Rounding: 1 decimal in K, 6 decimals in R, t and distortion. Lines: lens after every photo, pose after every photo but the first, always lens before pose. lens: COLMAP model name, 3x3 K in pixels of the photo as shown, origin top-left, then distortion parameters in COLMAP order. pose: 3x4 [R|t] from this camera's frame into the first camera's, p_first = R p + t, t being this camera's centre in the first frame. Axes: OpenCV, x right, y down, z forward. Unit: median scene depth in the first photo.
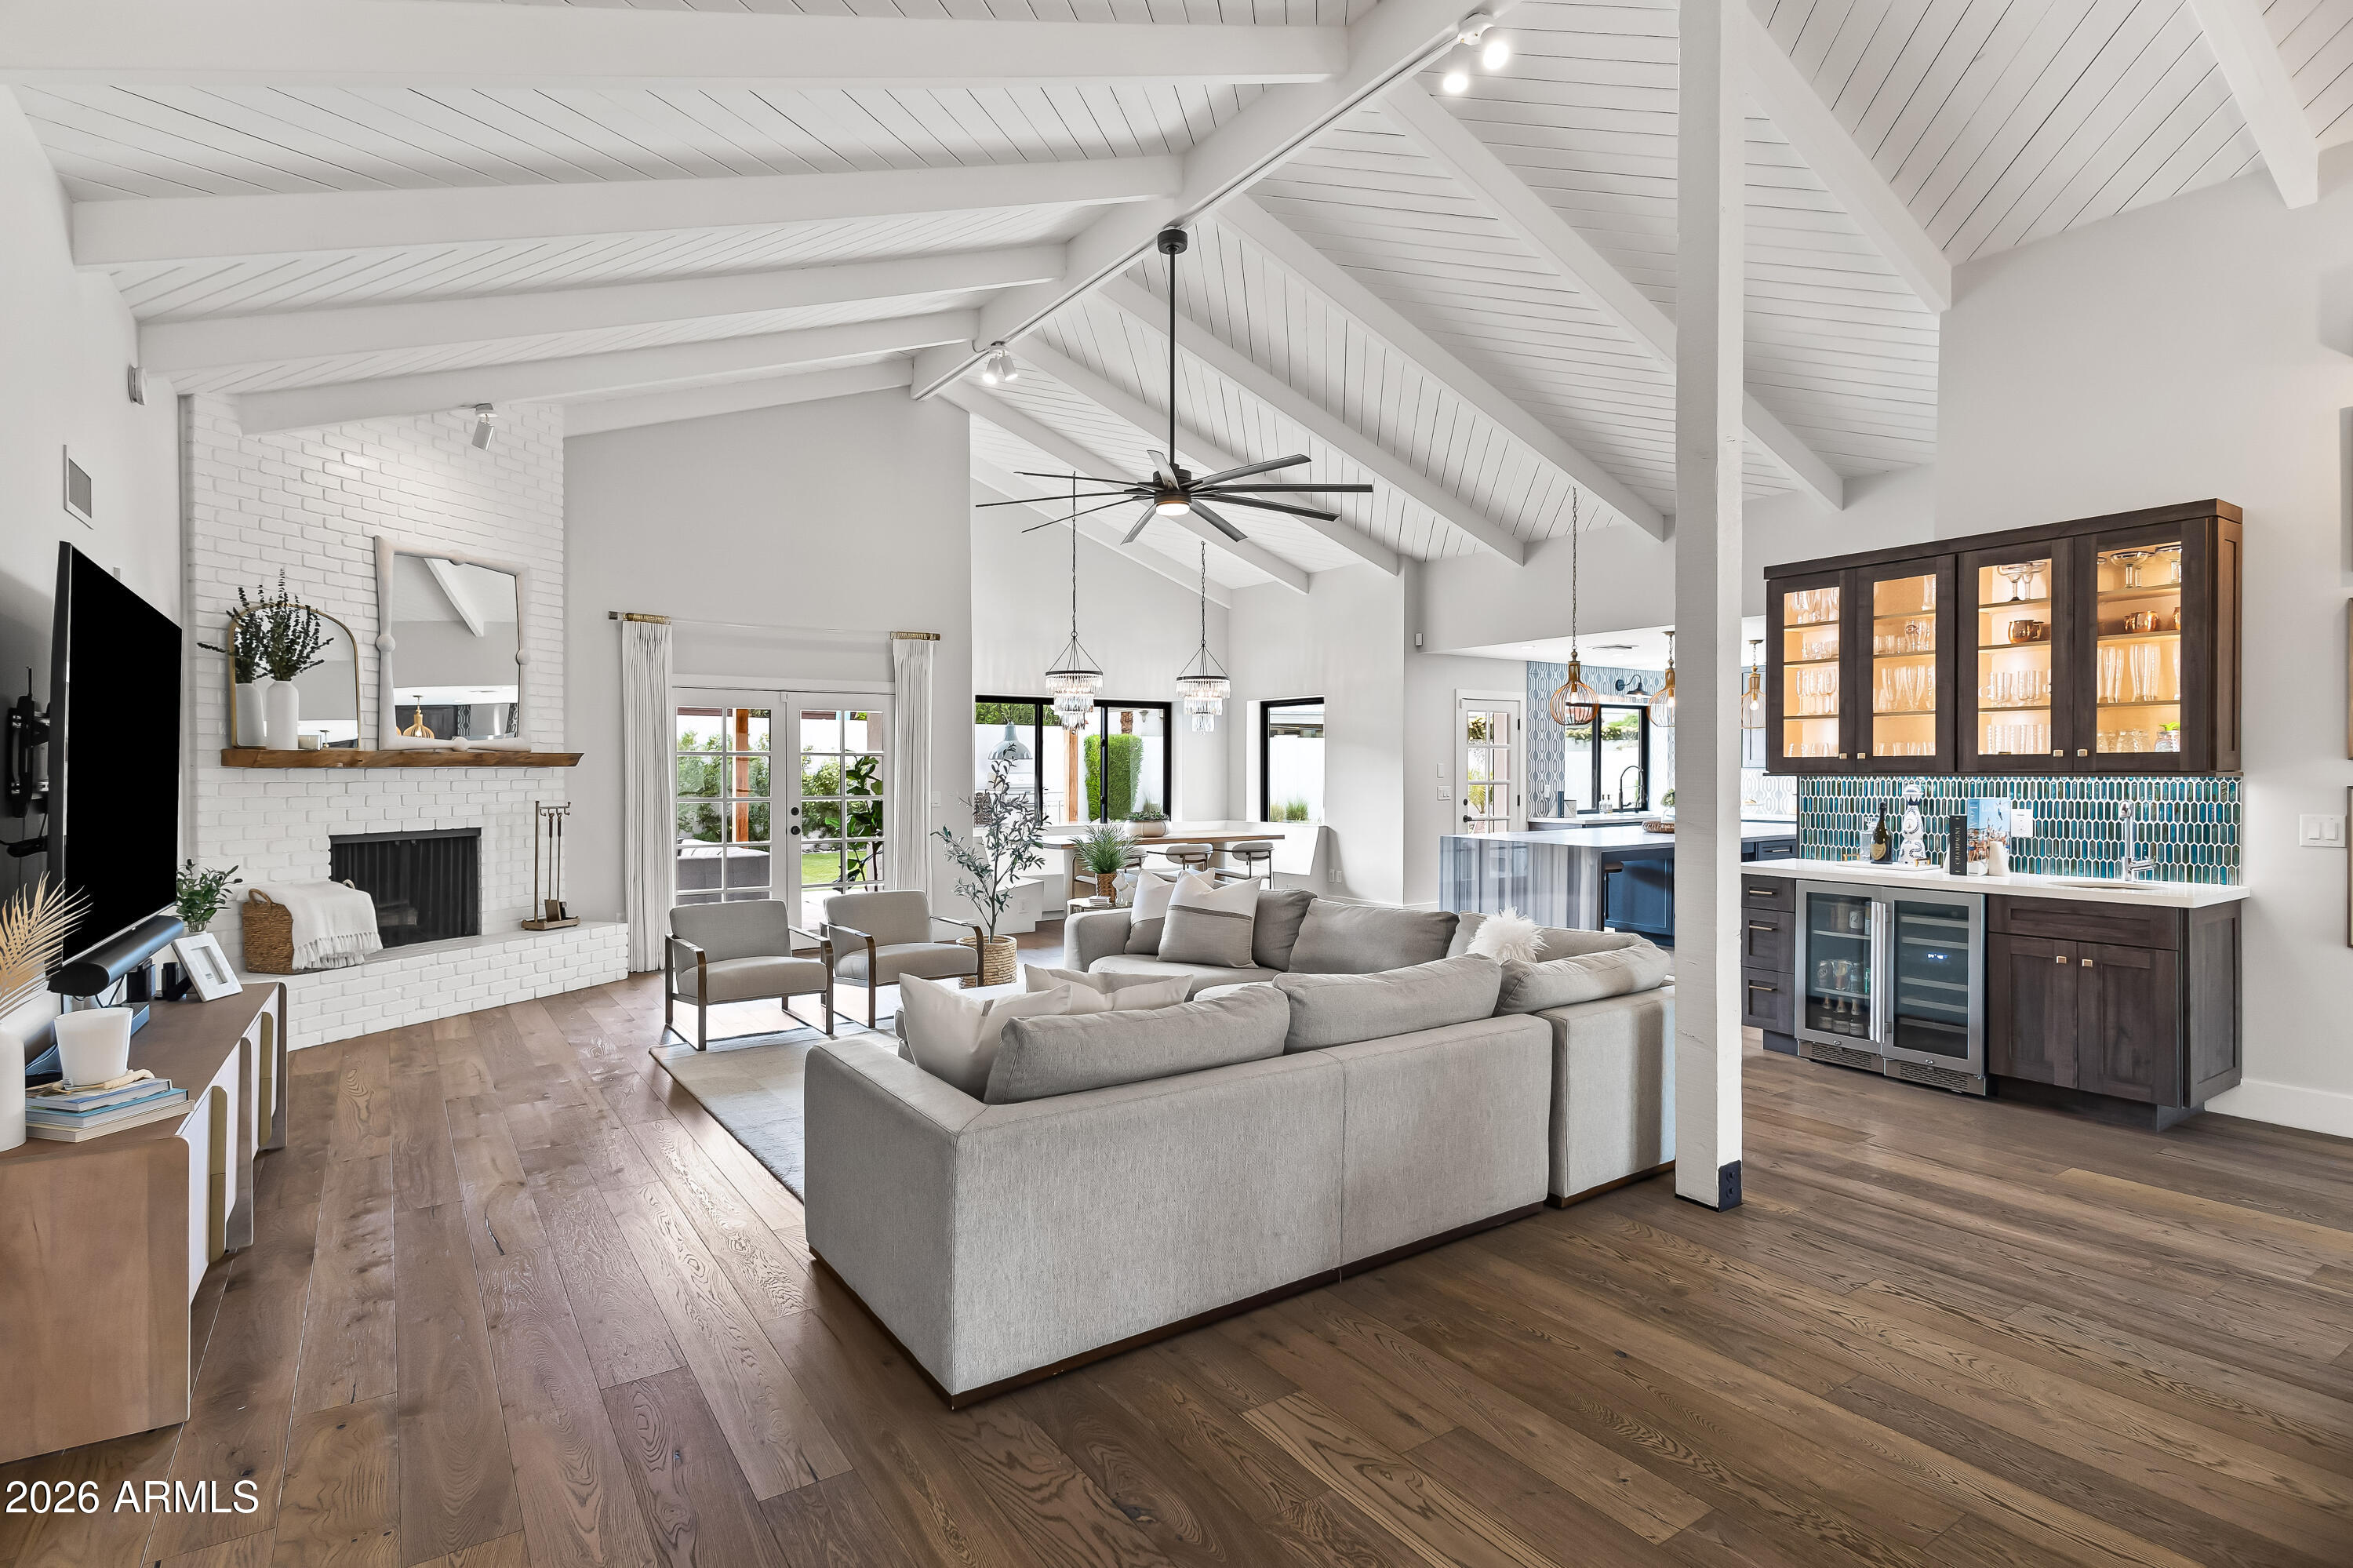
lens RADIAL K [[1169.4, 0, 1135.0], [0, 1169.4, 759.0], [0, 0, 1]] dist [0.001357, -0.000001]
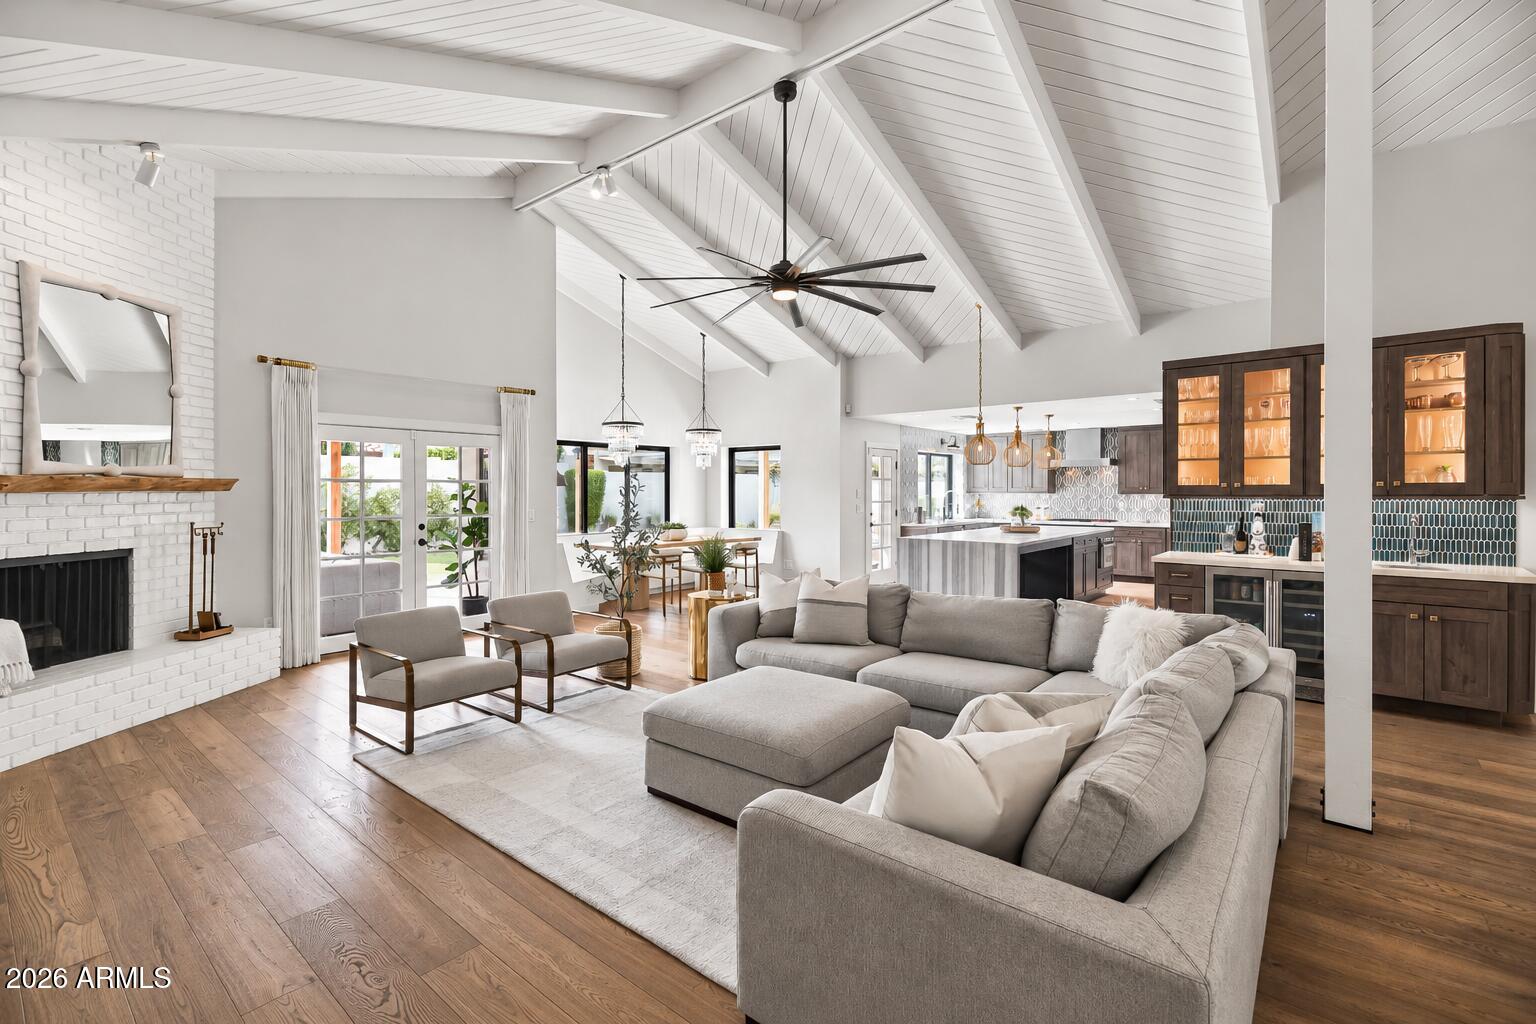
lens RADIAL K [[697.9, 0, 754.1], [0, 697.9, 487.1], [0, 0, 1]] dist [0.004816, -0.001613]
pose [[0.959531, 0.002371, 0.281592, -0.193100], [-0.002607, 0.999996, 0.000462, 0.001187], [-0.281590, -0.001178, 0.959534, 0.225239]]
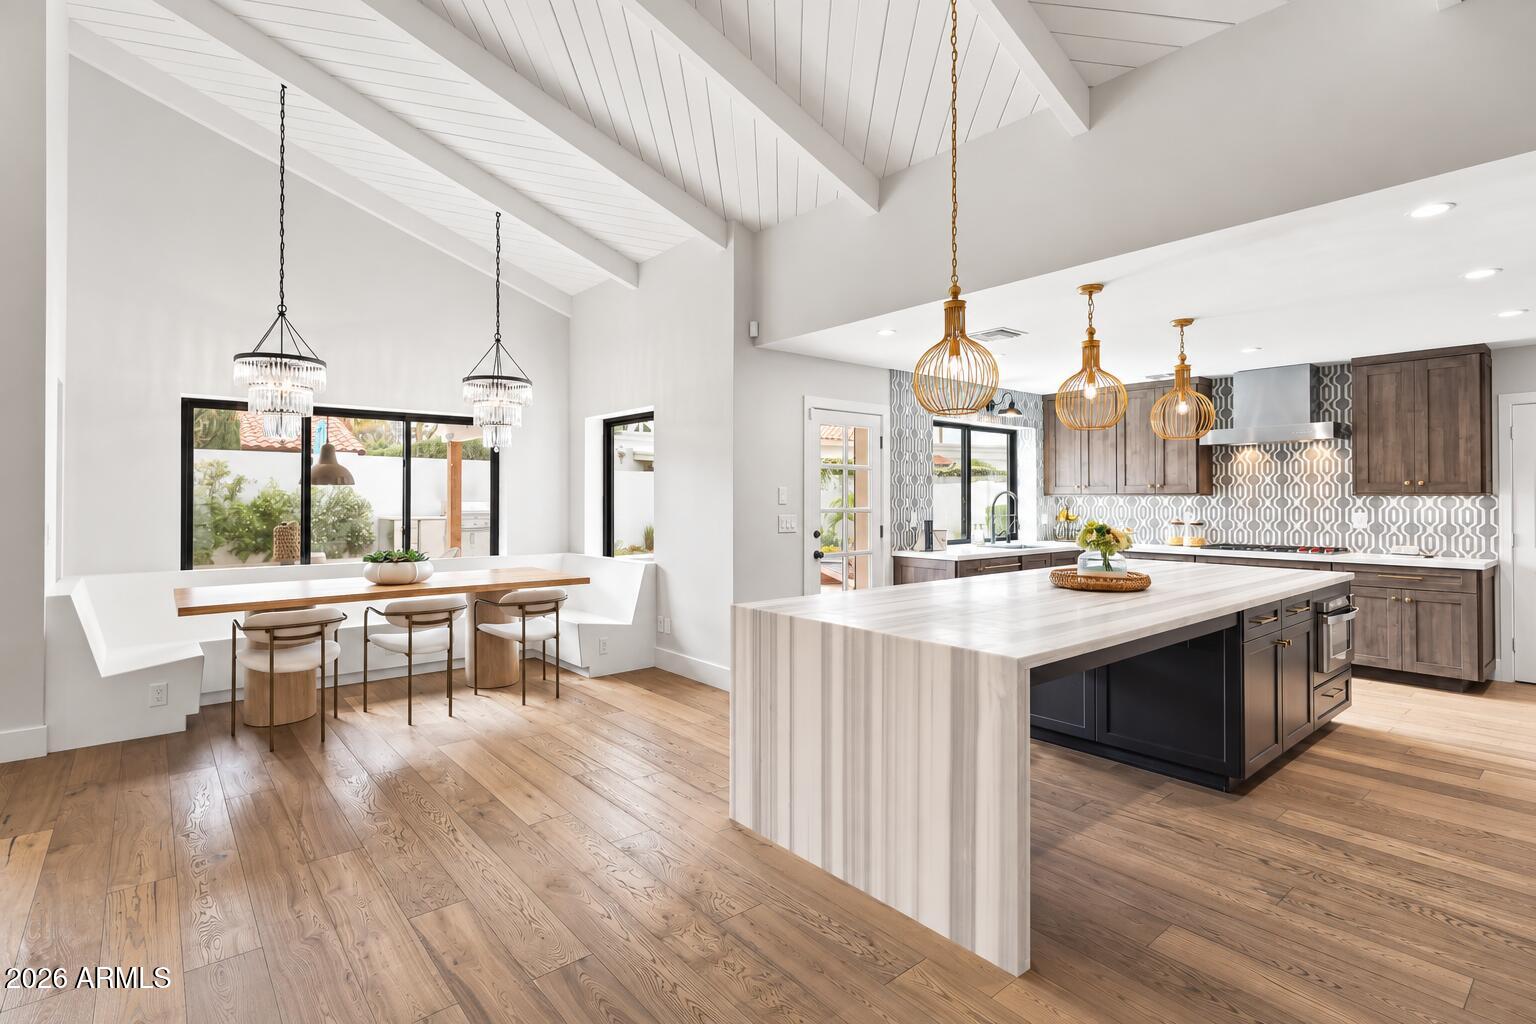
lens RADIAL K [[726.0, 0, 734.4], [0, 726.0, 486.3], [0, 0, 1]] dist [0.004800, 0.001970]
pose [[0.995899, 0.000291, 0.090473, 0.268373], [0.000684, 0.999942, -0.010745, 0.011978], [-0.090470, 0.010763, 0.995841, 0.745634]]
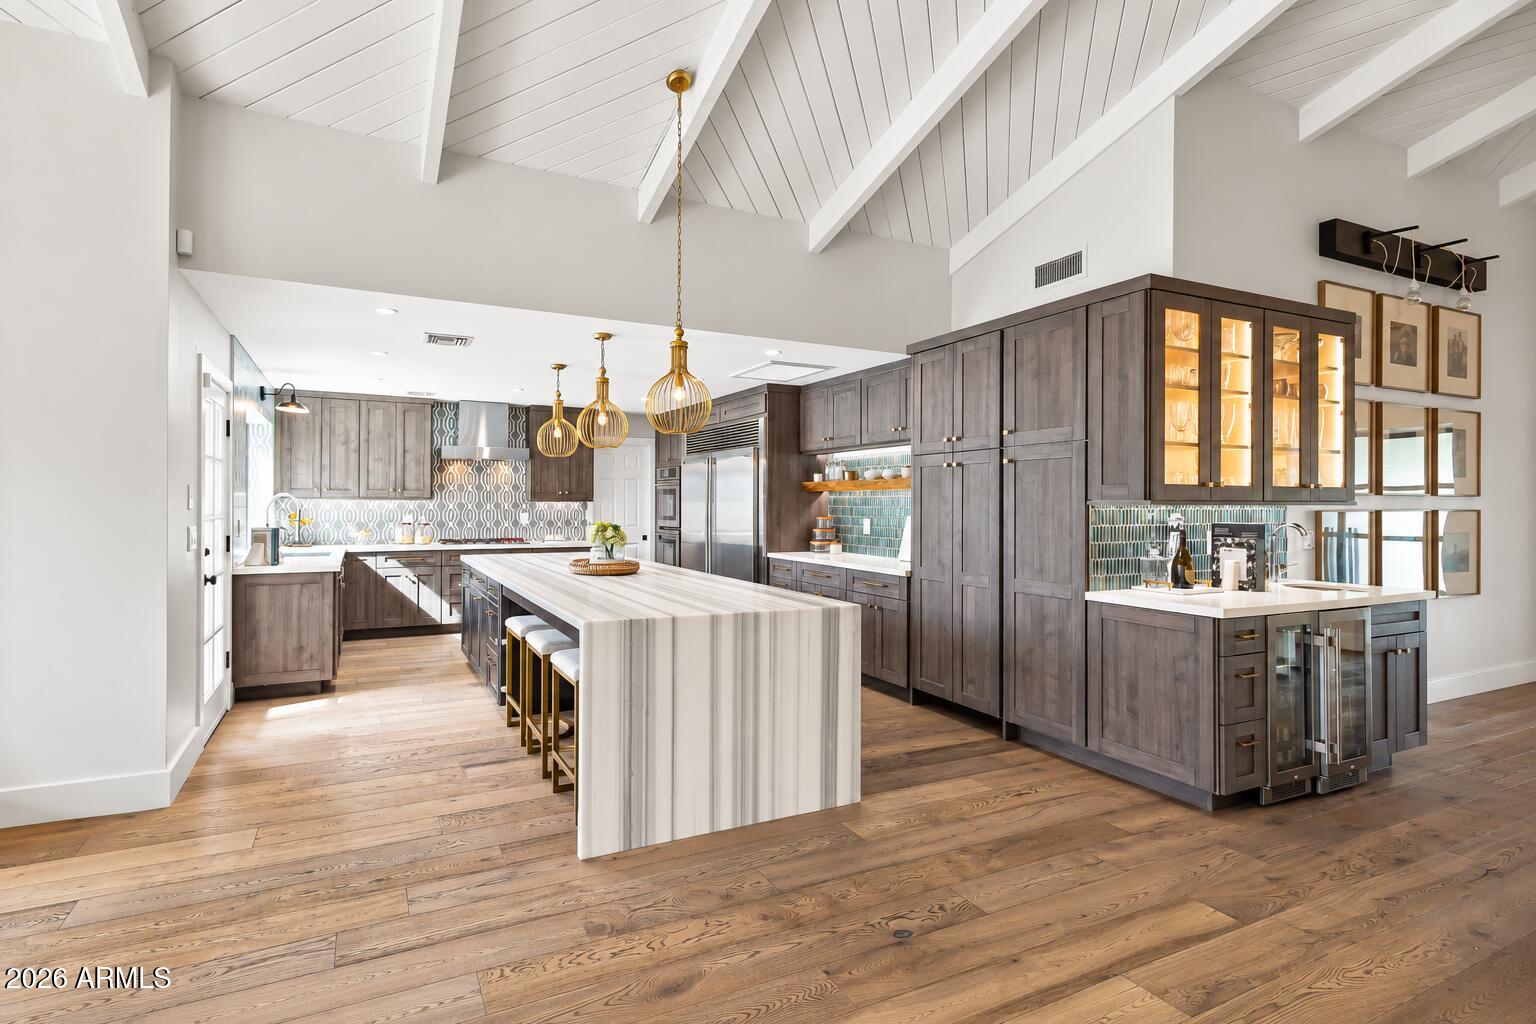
lens RADIAL K [[726.0, 0, 697.7], [0, 726.0, 501.4], [0, 0, 1]] dist [0.004800, 0.001970]
pose [[0.129388, 0.003995, 0.991586, -0.055802], [-0.011670, 0.999929, -0.002505, 0.014564], [-0.991525, -0.011248, 0.129426, 1.057855]]
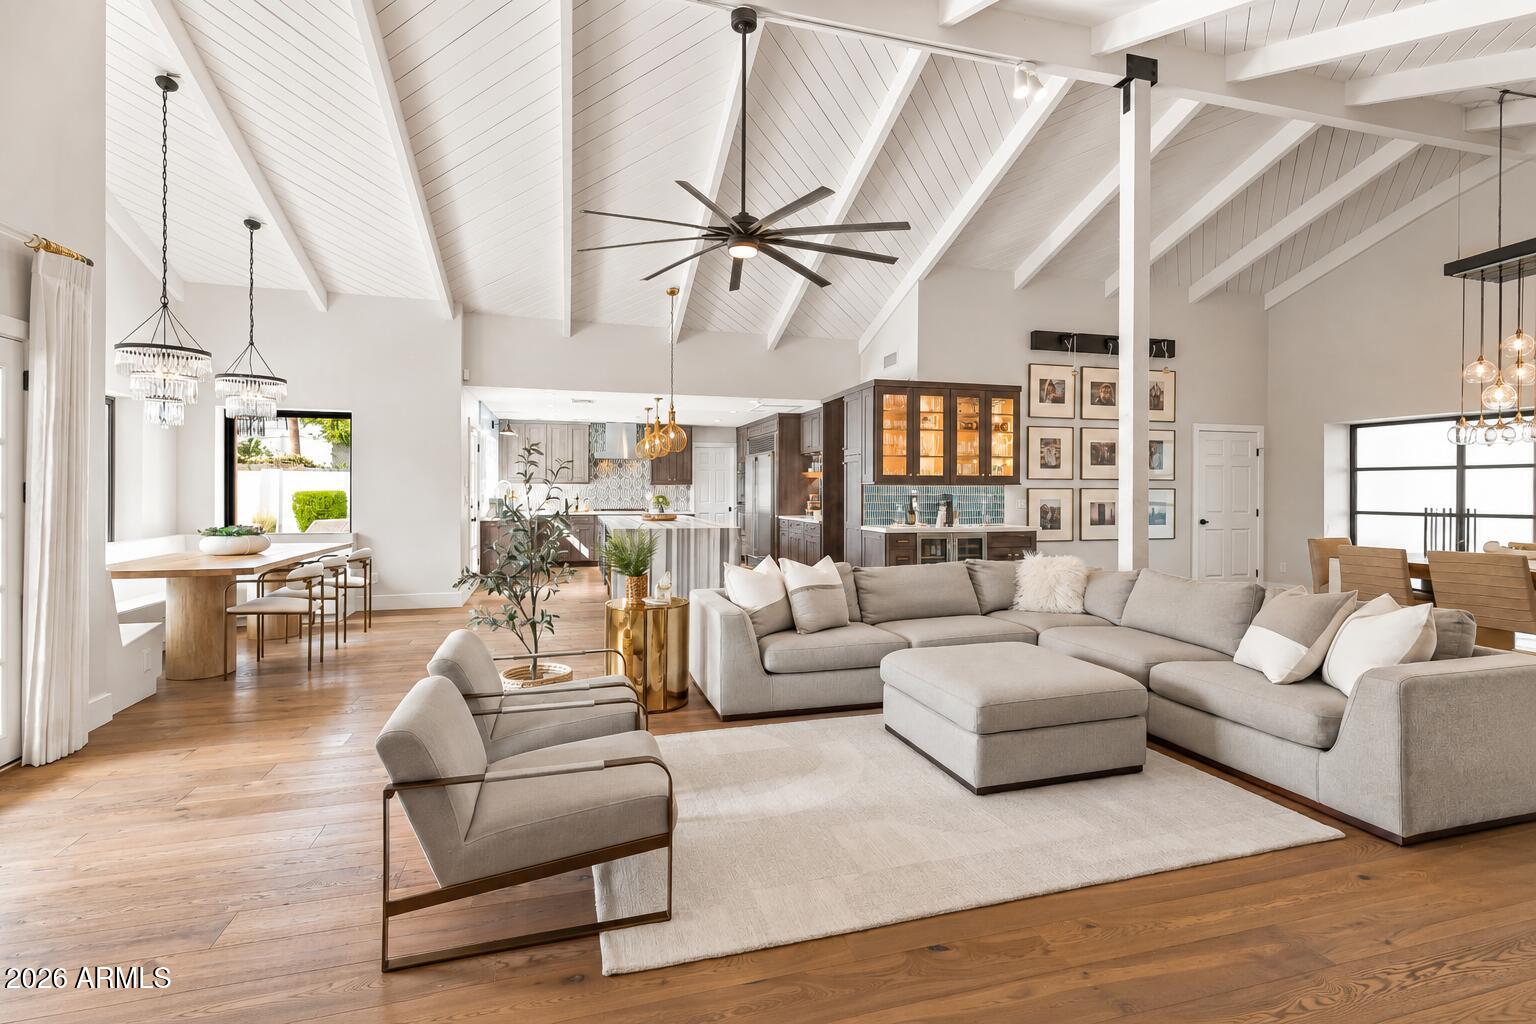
lens RADIAL K [[726.0, 0, 780.5], [0, 726.0, 490.8], [0, 0, 1]] dist [0.004800, 0.001970]
pose [[0.278058, -0.000458, 0.960564, -0.574845], [-0.011155, 0.999931, 0.003706, 0.018710], [-0.960499, -0.011746, 0.278034, 0.669131]]
